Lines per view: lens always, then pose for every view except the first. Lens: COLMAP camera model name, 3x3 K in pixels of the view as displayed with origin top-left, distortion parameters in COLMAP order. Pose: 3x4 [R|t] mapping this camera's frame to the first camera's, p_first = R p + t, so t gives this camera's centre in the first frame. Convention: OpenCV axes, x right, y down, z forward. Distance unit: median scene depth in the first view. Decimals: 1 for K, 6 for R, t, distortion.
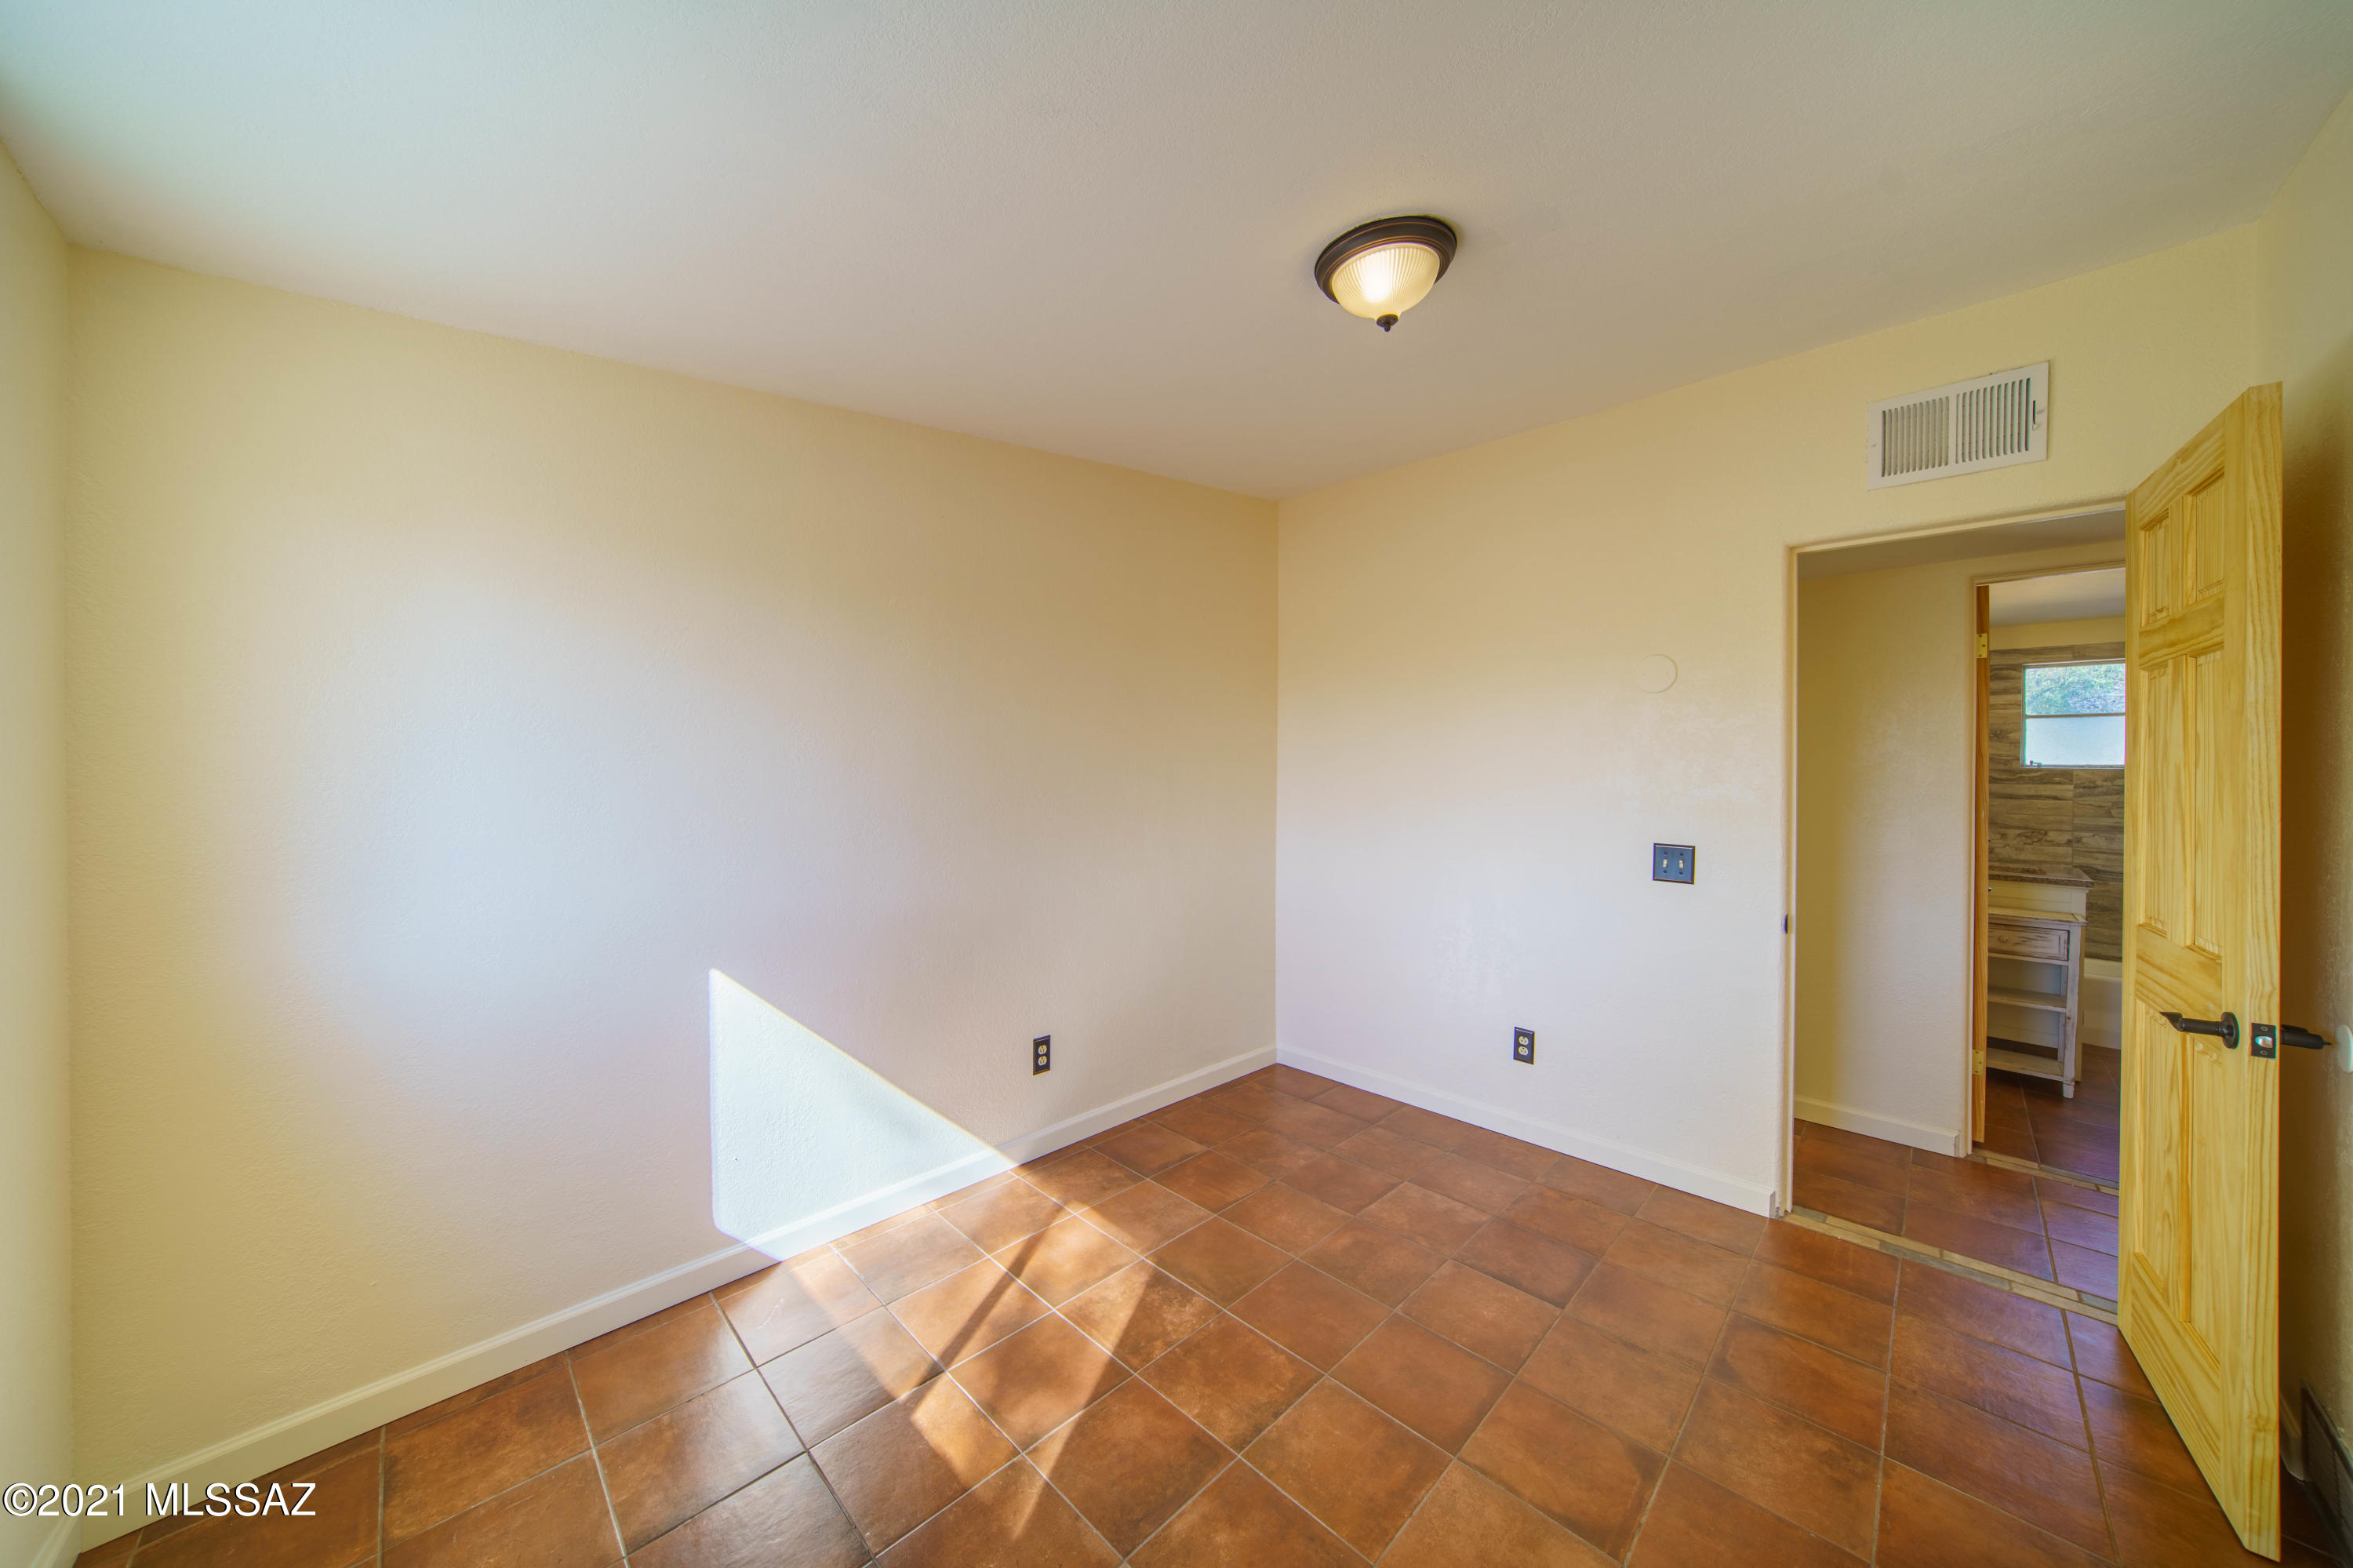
lens RADIAL K [[792.1, 0, 1160.4], [0, 792.1, 773.0], [0, 0, 1]] dist [-0.019939, 0.002412]
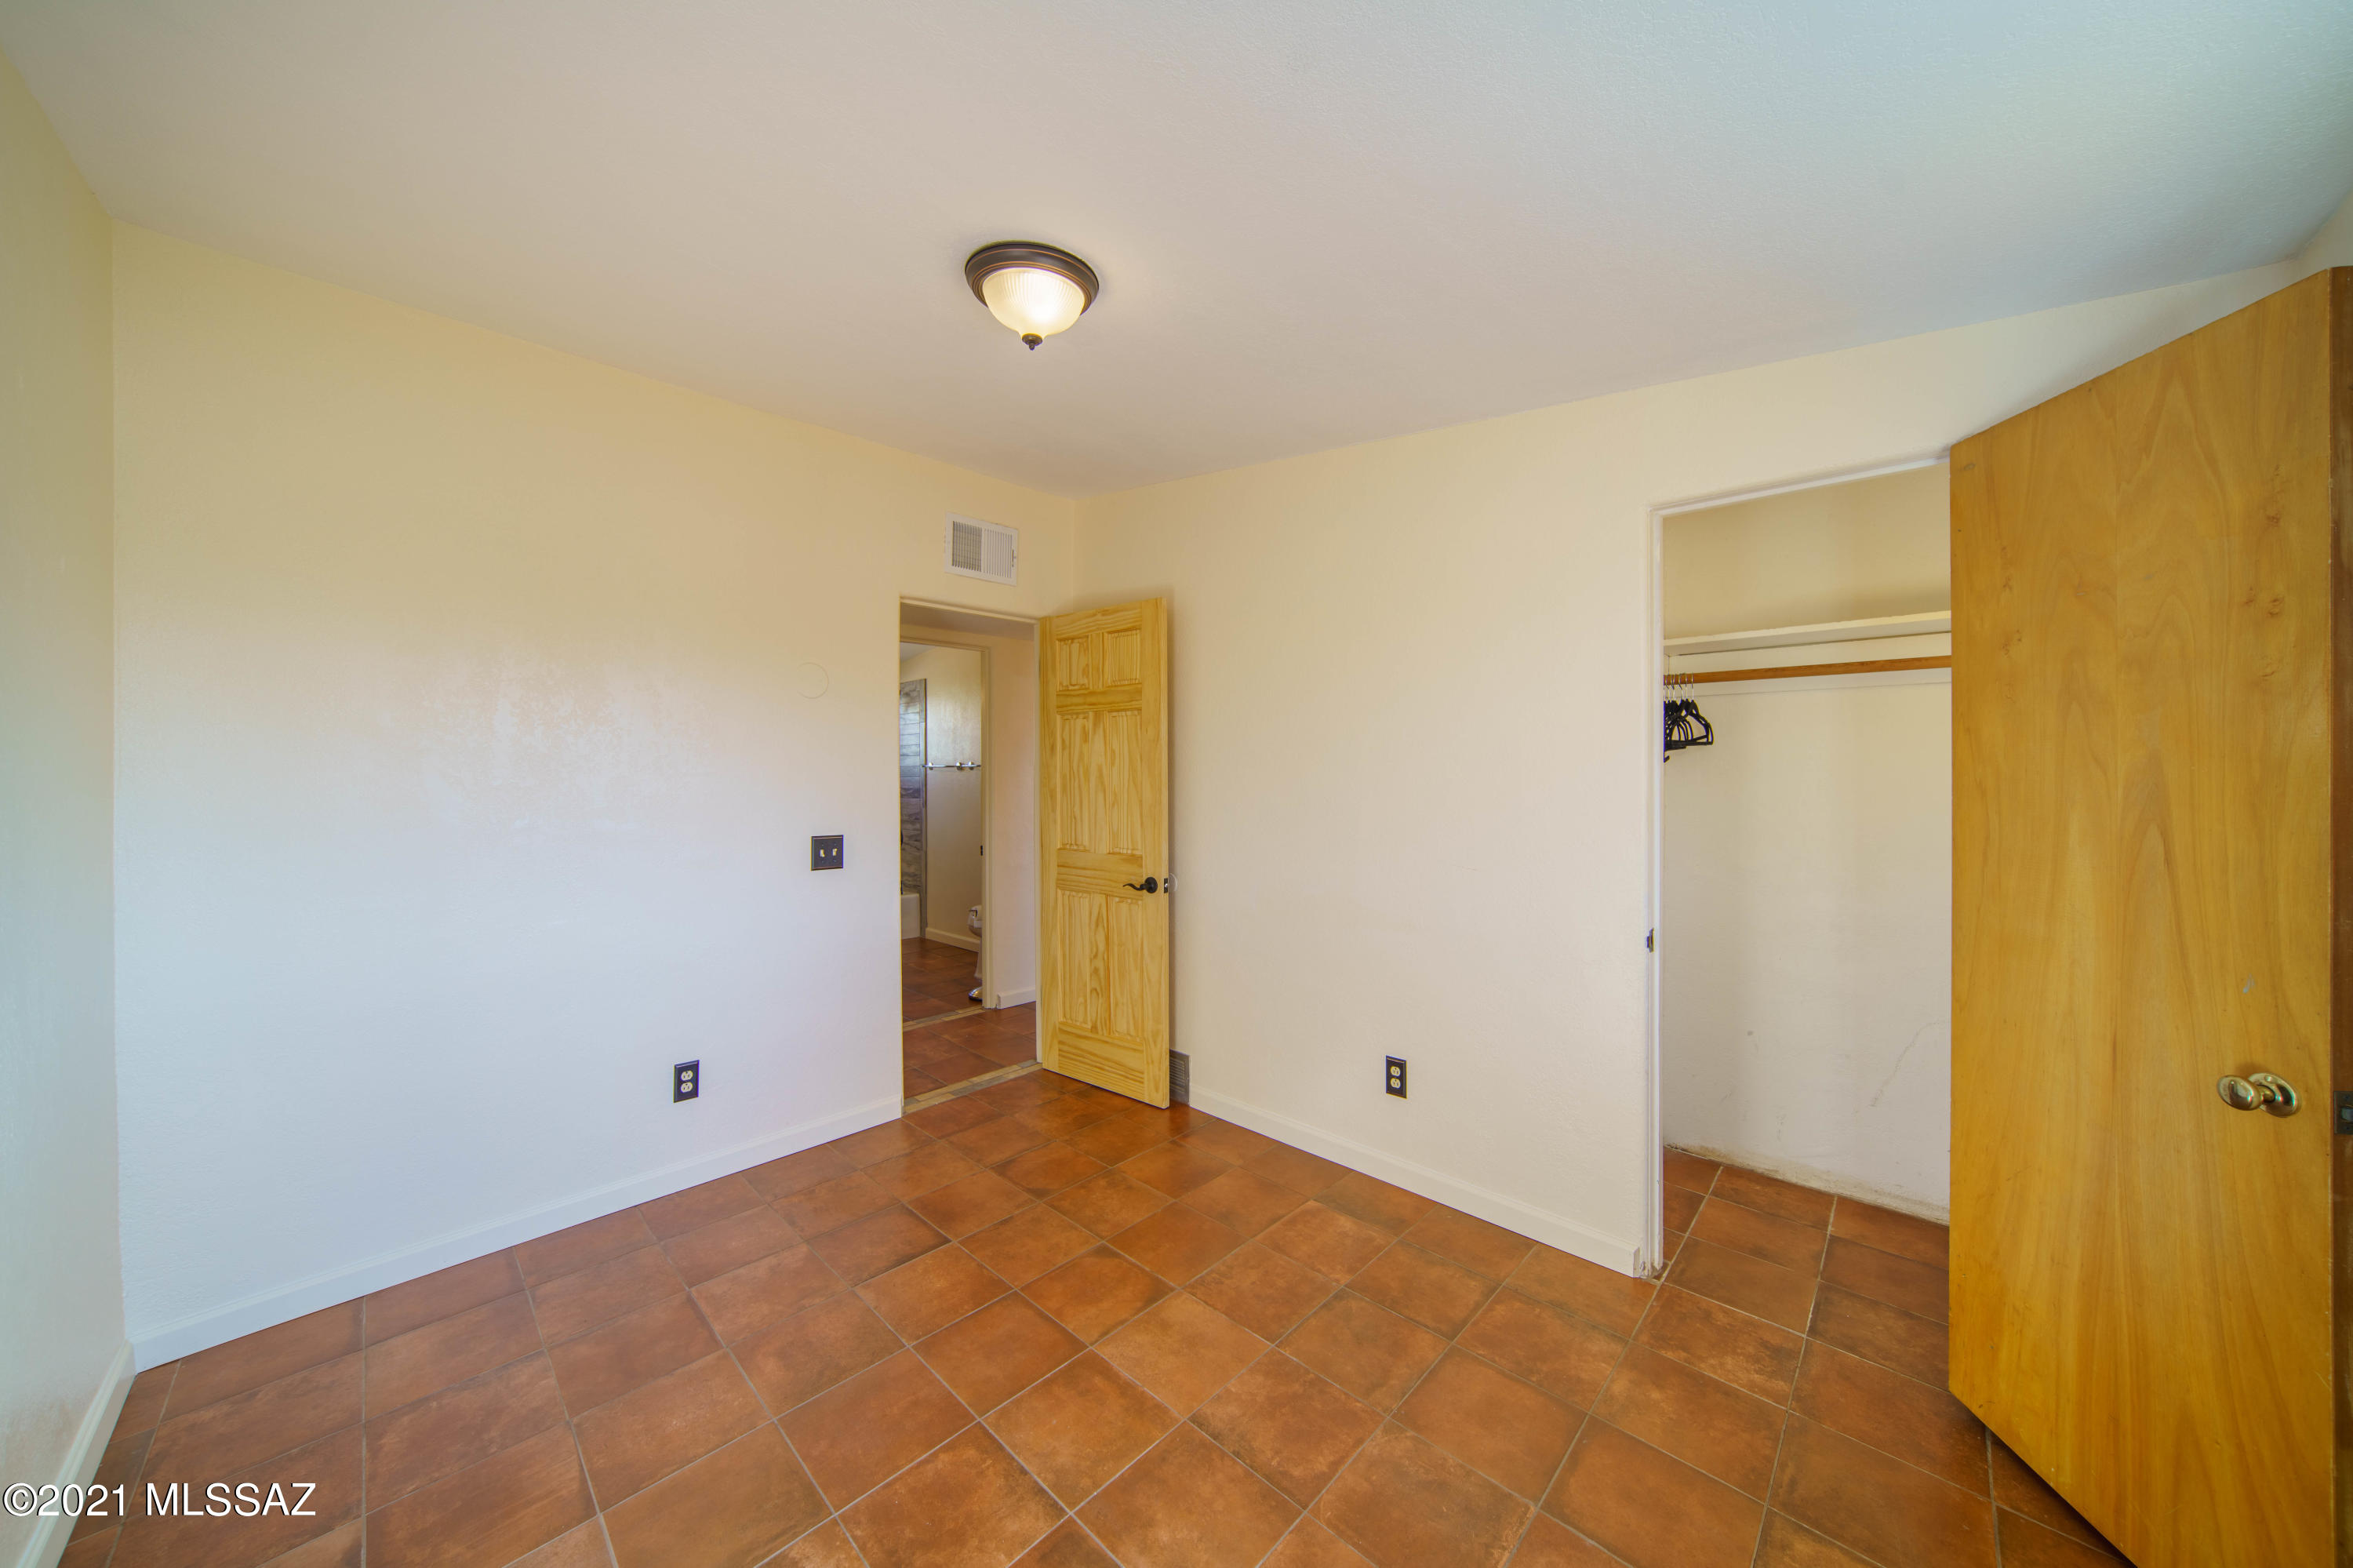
lens RADIAL K [[799.2, 0, 1171.6], [0, 799.2, 780.1], [0, 0, 1]] dist [-0.025477, 0.003976]
pose [[-0.025442, -0.016303, 0.999543, -0.583284], [0.006684, 0.999842, 0.016478, -0.003429], [-0.999654, 0.007100, -0.025329, 0.645040]]
